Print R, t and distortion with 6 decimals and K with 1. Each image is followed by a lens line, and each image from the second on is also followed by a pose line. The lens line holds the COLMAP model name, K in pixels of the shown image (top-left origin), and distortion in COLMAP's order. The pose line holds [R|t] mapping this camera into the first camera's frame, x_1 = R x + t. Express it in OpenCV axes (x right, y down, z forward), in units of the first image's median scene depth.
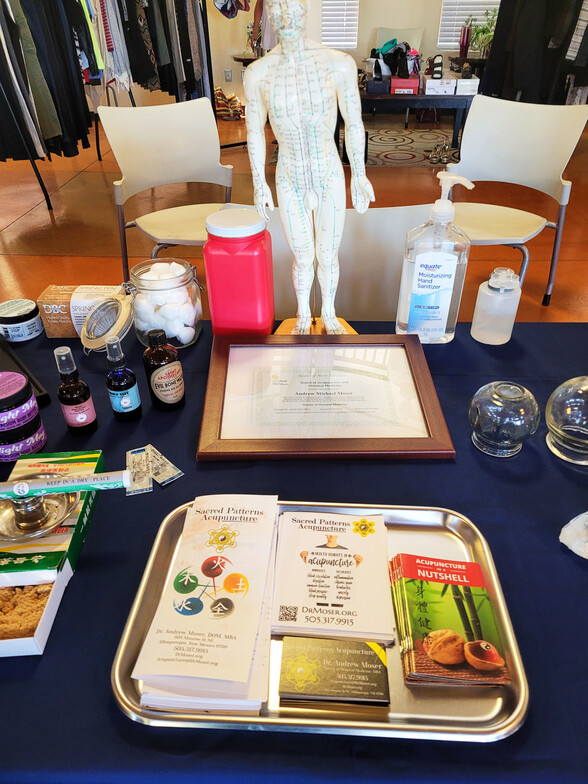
lens RADIAL K [[601.8, 0, 304.5], [0, 601.8, 408.8], [0, 0, 1]] dist [0.060935, -0.048811]
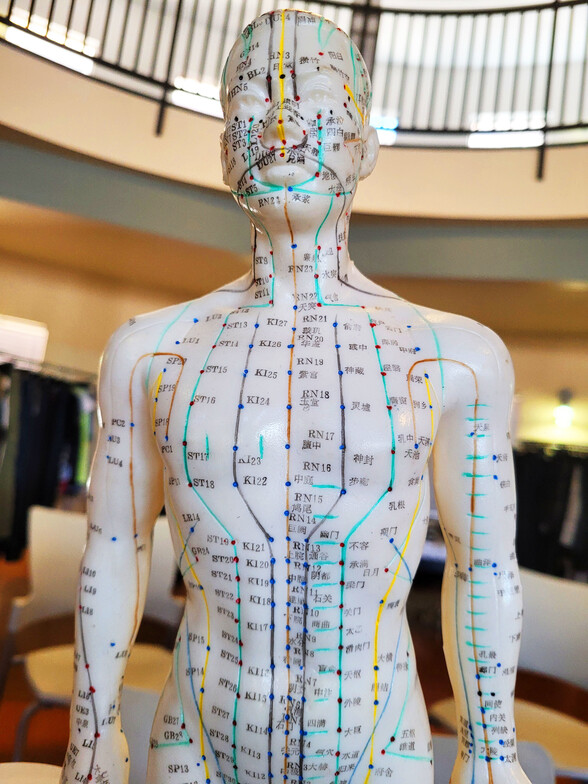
lens RADIAL K [[628.5, 0, 294.0], [0, 628.5, 392.0], [0, 0, 1]] dist [-0.000825, -0.050030]
pose [[0.989874, 0.140225, -0.022055, -0.000890], [-0.120759, 0.750213, -0.650075, -0.064785], [-0.074610, 0.646156, 0.759550, 0.145077]]
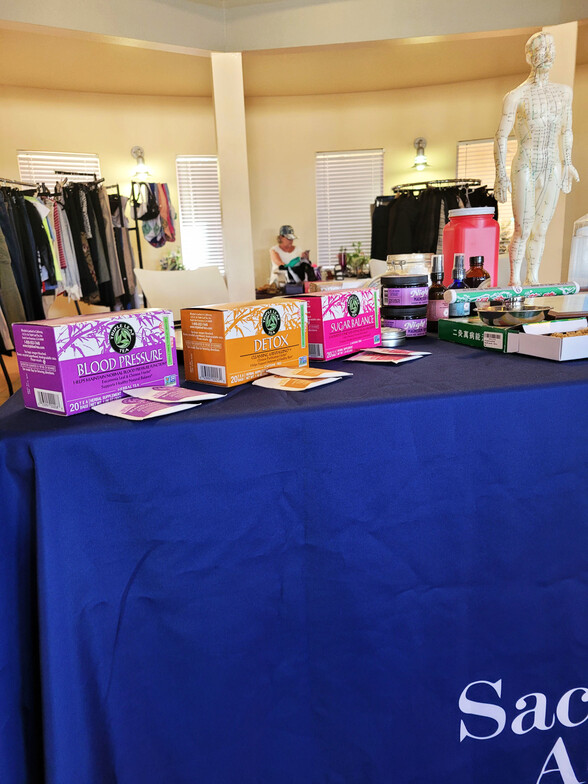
lens RADIAL K [[607.4, 0, 296.4], [0, 607.4, 396.2], [0, 0, 1]] dist [0.058963, -0.049096]
pose [[0.970479, -0.085742, 0.225429, -0.187578], [0.164564, 0.918706, -0.359024, 0.111919], [-0.176320, 0.385523, 0.905695, -0.003738]]
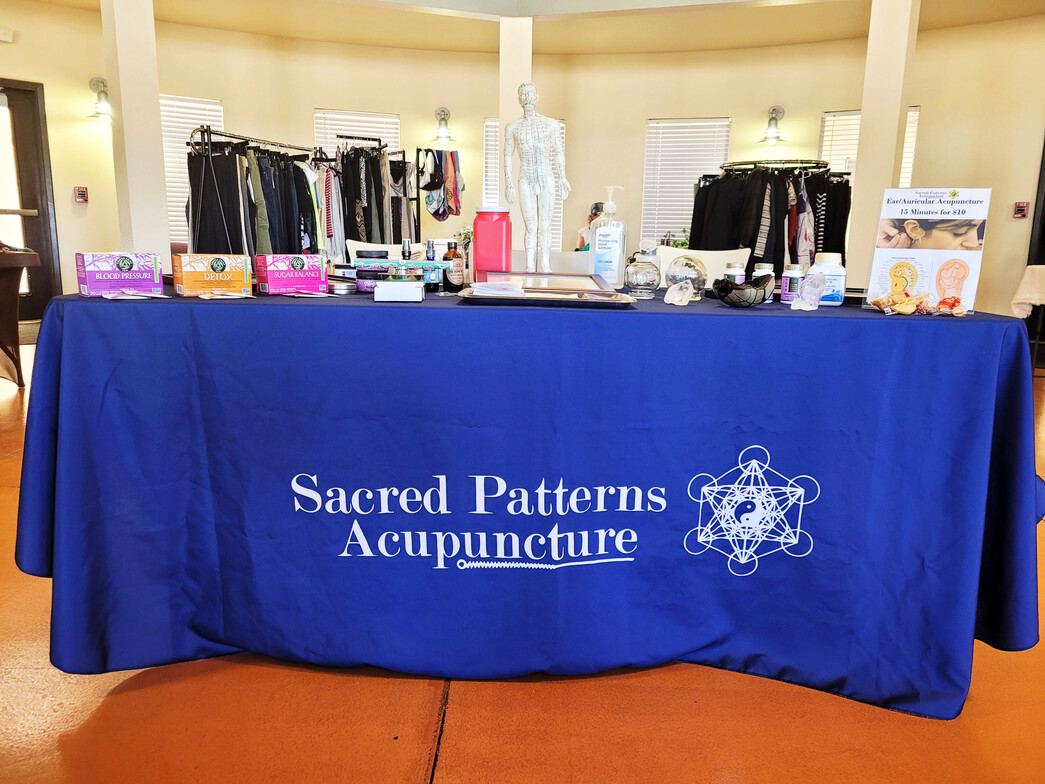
lens RADIAL K [[809.6, 0, 527.5], [0, 809.6, 387.1], [0, 0, 1]] dist [0.058963, -0.049096]
pose [[0.999157, 0.020713, 0.035433, -0.018995], [-0.004222, 0.910605, -0.413256, 0.251674], [-0.040826, 0.412758, 0.909925, -0.206237]]
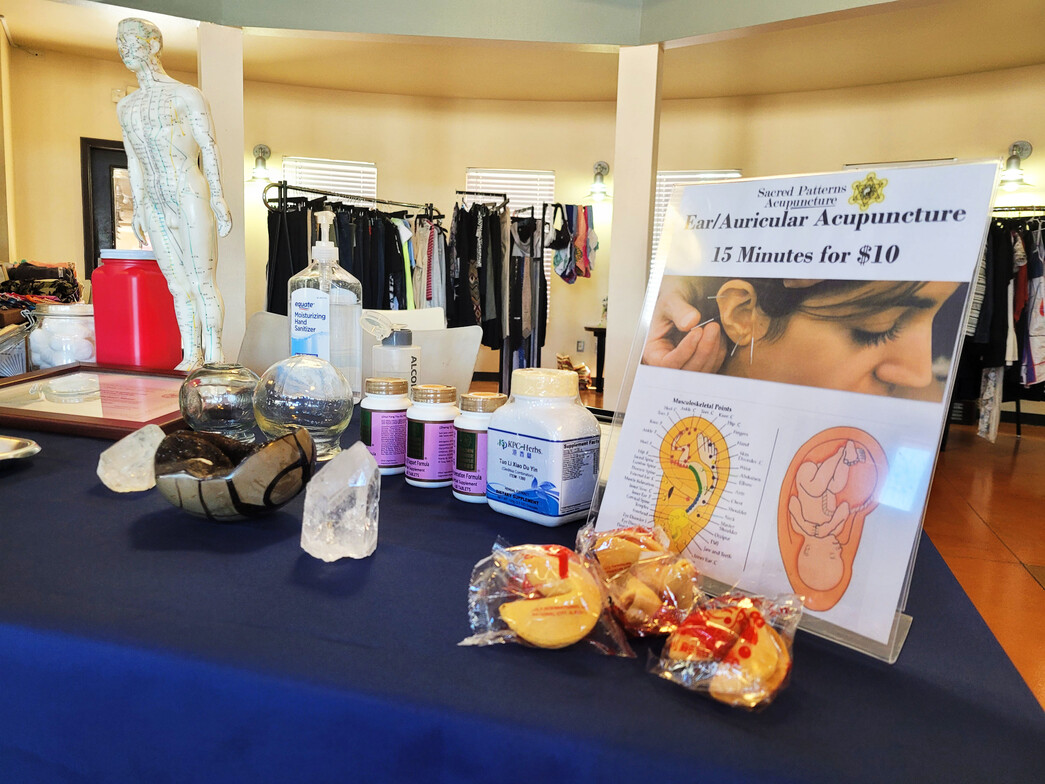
lens RADIAL K [[802.1, 0, 522.8], [0, 802.1, 375.9], [0, 0, 1]] dist [0.060935, -0.048811]
pose [[0.958662, 0.070028, -0.275796, 0.193397], [-0.195861, 0.865490, -0.461049, 0.077200], [0.206413, 0.496007, 0.843428, 0.026118]]
